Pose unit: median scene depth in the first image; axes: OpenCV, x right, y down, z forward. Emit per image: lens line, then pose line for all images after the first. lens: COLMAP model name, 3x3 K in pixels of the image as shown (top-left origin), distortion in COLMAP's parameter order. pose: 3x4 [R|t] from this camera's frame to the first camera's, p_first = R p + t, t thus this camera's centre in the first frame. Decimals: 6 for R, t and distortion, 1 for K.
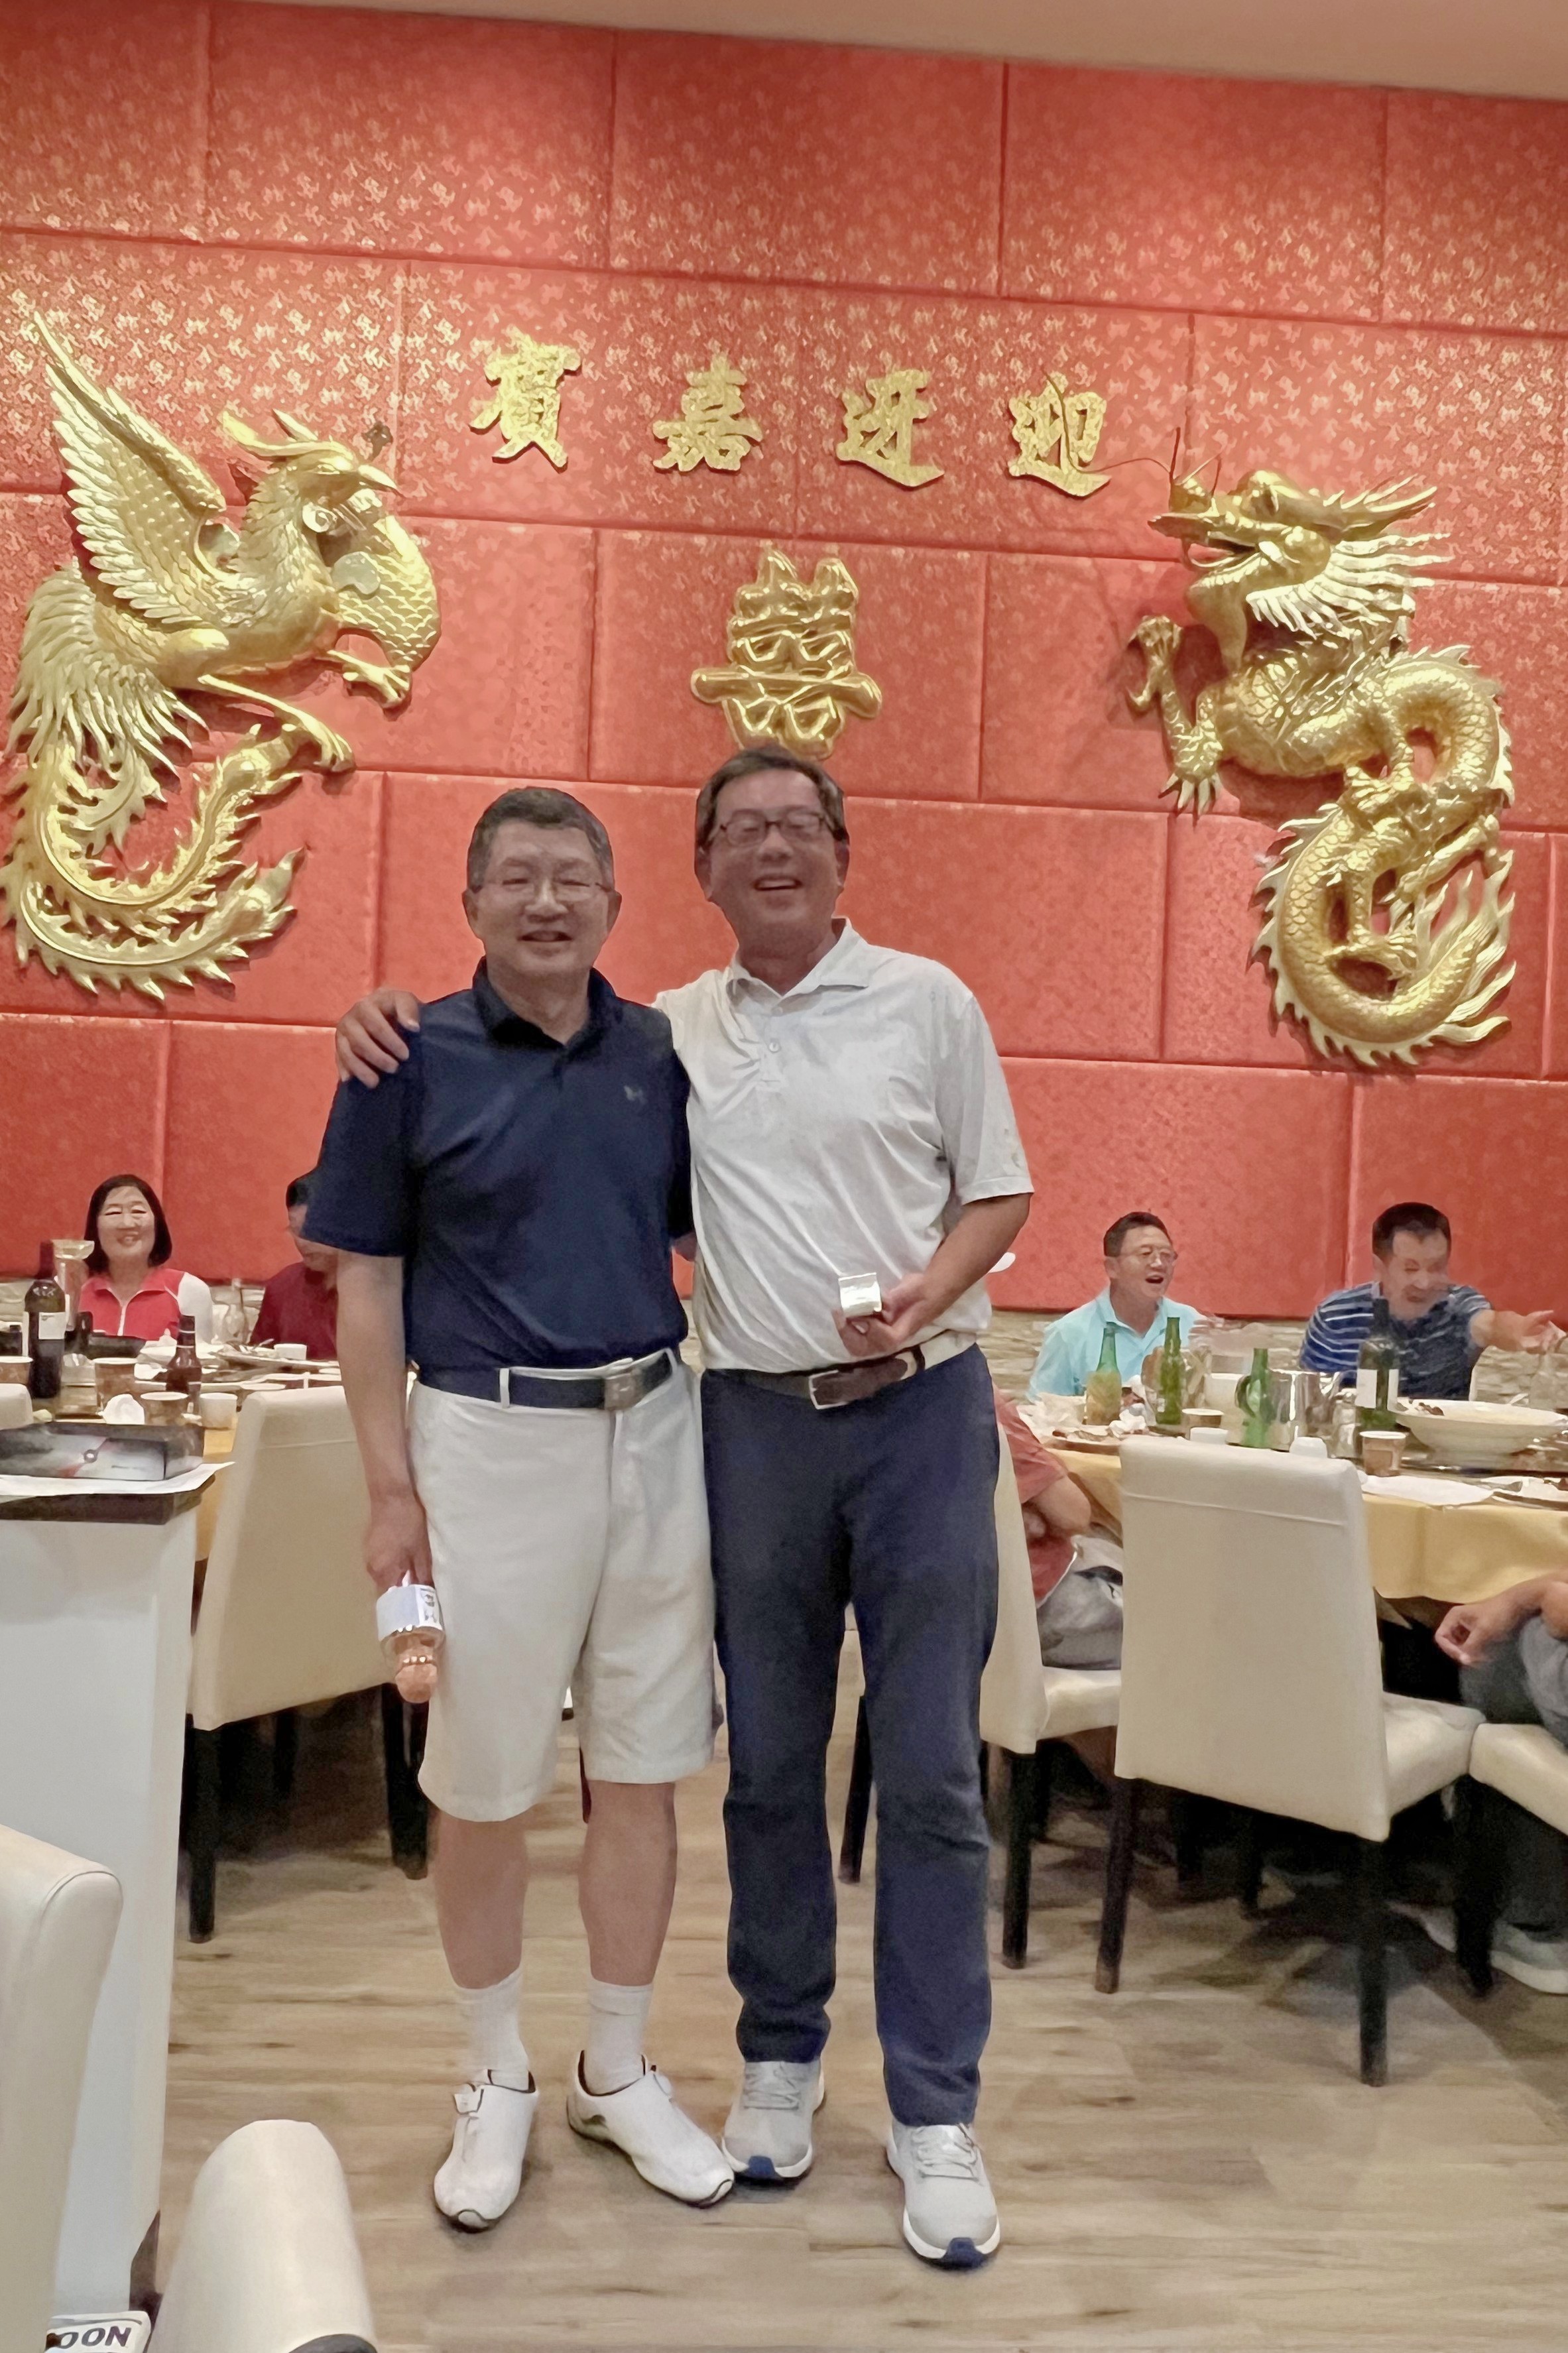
lens RADIAL K [[1839.6, 0, 805.6], [0, 1839.6, 1198.4], [0, 0, 1]] dist [-0.004739, -0.005892]
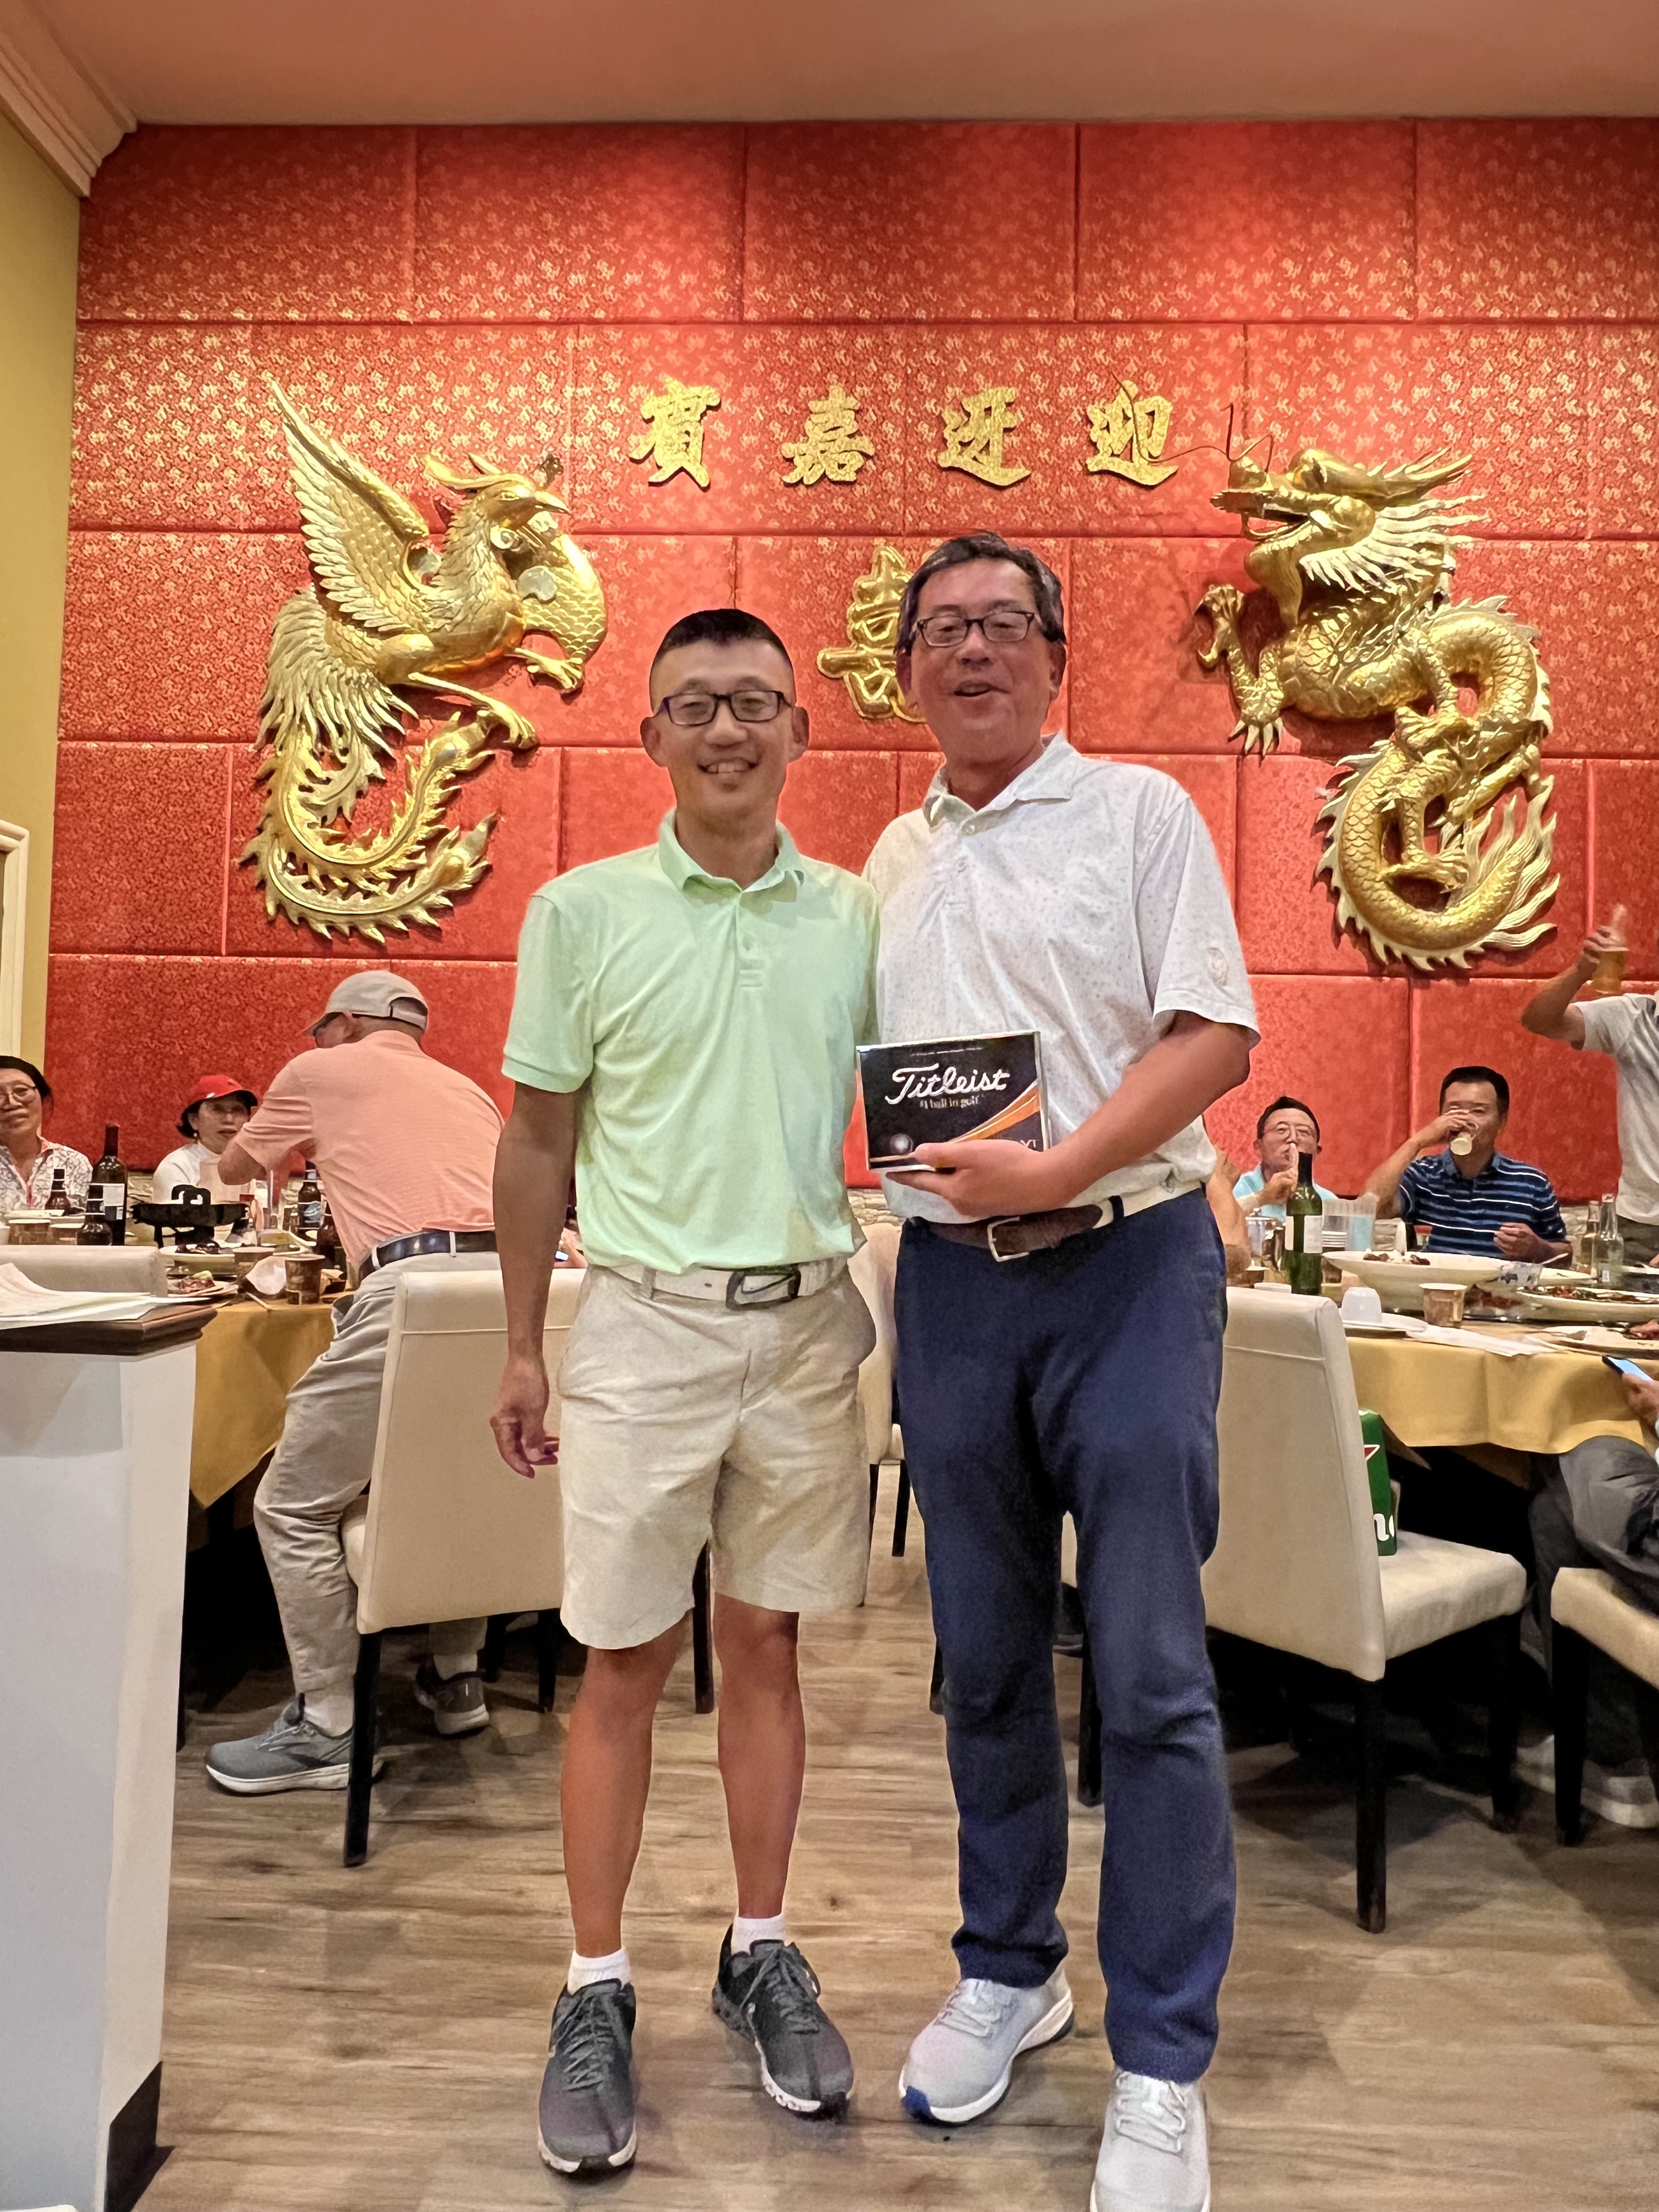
lens RADIAL K [[1443.3, 0, 832.0], [0, 1443.3, 1088.7], [0, 0, 1]] dist [-0.006719, 0.000913]
pose [[0.994712, -0.020399, -0.100661, 0.034117], [0.017093, 0.999289, -0.033593, 0.023507], [0.101275, 0.031695, 0.994354, 0.093947]]
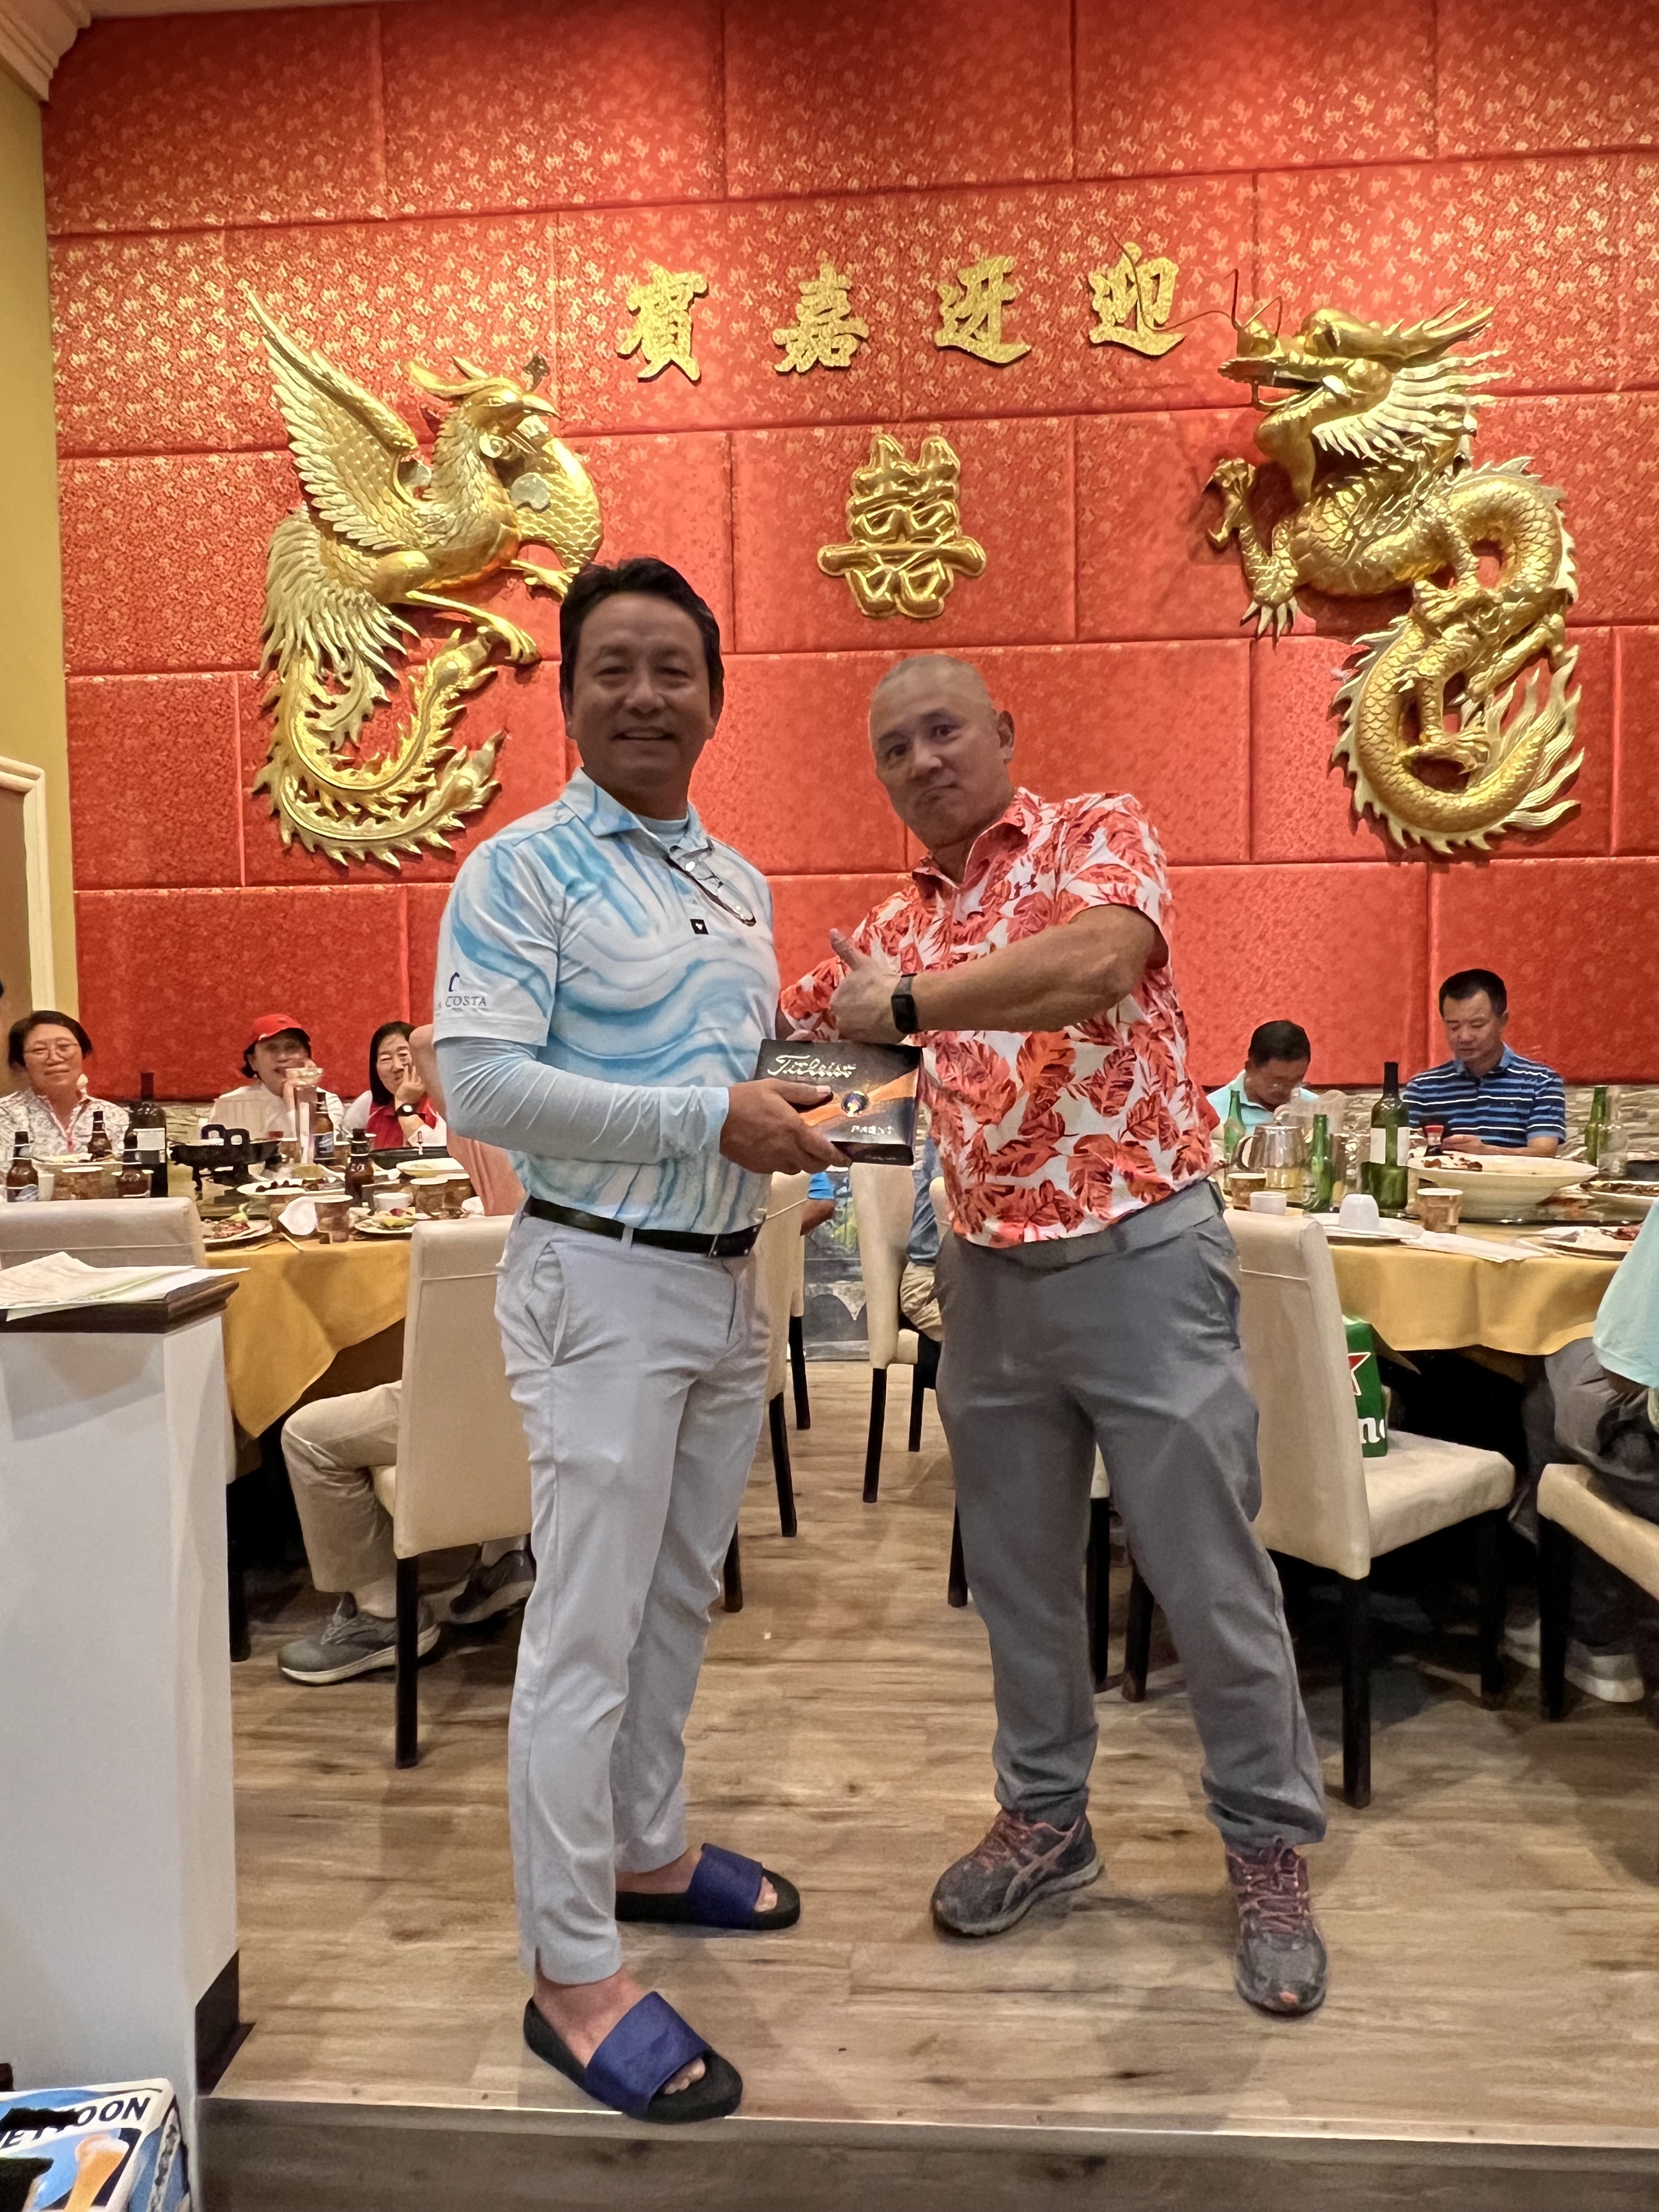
lens RADIAL K [[1443.3, 0, 824.4], [0, 1443.3, 1102.1], [0, 0, 1]] dist [-0.006719, 0.000913]
pose [[0.989769, -0.045757, -0.135145, 0.048315], [0.053900, 0.996905, 0.057227, 0.006975], [0.132108, -0.063925, 0.989172, 0.085510]]
